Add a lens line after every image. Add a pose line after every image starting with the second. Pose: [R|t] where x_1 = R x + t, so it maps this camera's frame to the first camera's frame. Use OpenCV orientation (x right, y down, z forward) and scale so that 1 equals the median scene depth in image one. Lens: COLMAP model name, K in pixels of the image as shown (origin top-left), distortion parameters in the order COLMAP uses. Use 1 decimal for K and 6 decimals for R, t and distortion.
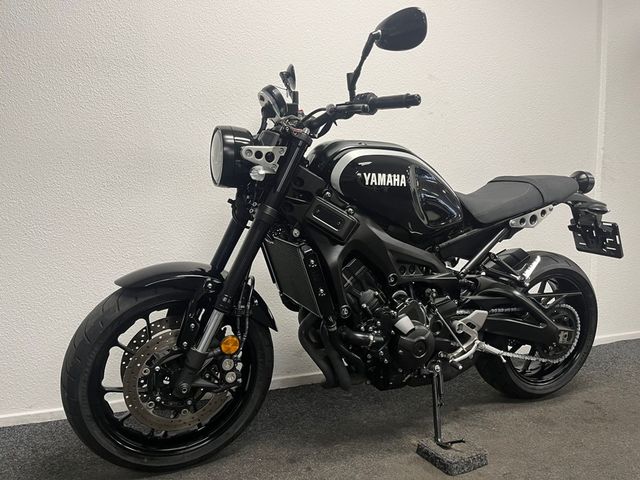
lens RADIAL K [[490.0, 0, 319.4], [0, 490.0, 237.5], [0, 0, 1]] dist [0.053086, -0.027776]
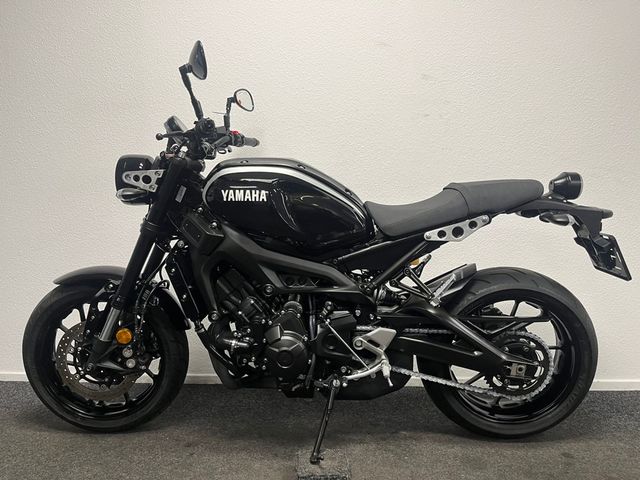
lens RADIAL K [[490.0, 0, 311.6], [0, 490.0, 235.0], [0, 0, 1]] dist [0.053086, -0.027776]
pose [[0.897932, 0.009241, -0.440038, 0.632860], [-0.013342, 0.999892, -0.006227, -0.023913], [0.439933, 0.011462, 0.897958, 0.095973]]
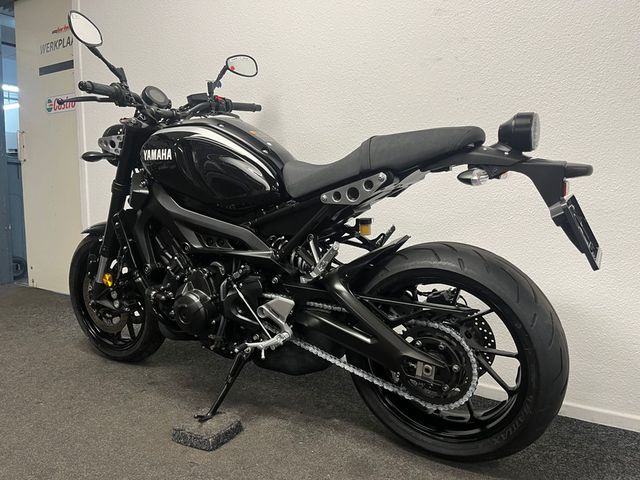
lens RADIAL K [[490.0, 0, 321.2], [0, 490.0, 239.4], [0, 0, 1]] dist [0.053086, -0.027776]
pose [[0.555503, 0.071071, -0.828471, 1.104155], [-0.053710, 0.997327, 0.049542, -0.001787], [0.829778, 0.016976, 0.557836, 0.592918]]
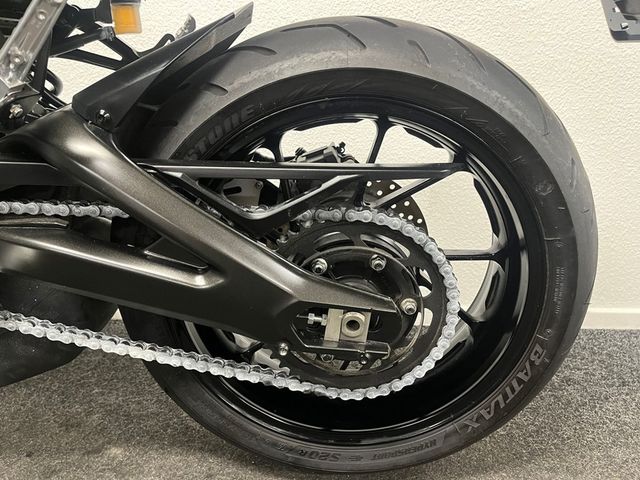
lens RADIAL K [[490.0, 0, 321.1], [0, 490.0, 241.4], [0, 0, 1]] dist [0.053086, -0.027776]
pose [[0.896986, 0.108333, -0.428579, 0.686537], [-0.013229, 0.975651, 0.218930, 0.108702], [0.441861, -0.190707, 0.876578, 0.884106]]
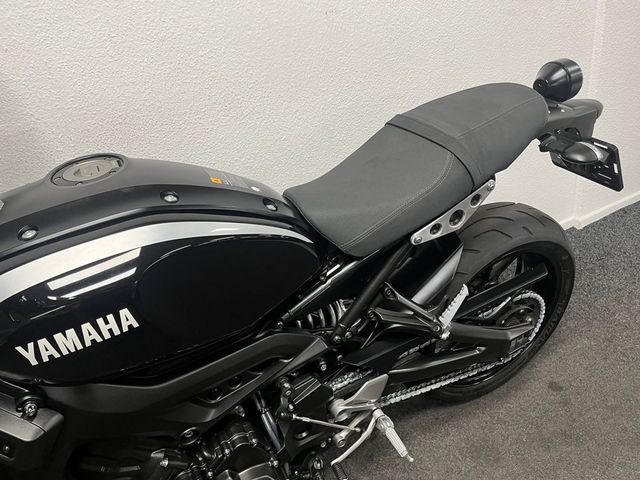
lens RADIAL K [[490.0, 0, 323.4], [0, 490.0, 243.9], [0, 0, 1]] dist [0.053086, -0.027776]
pose [[0.983889, -0.170862, -0.052609, 0.336378], [0.176035, 0.874544, 0.451868, -0.307121], [-0.031198, -0.453849, 0.890532, 0.543281]]
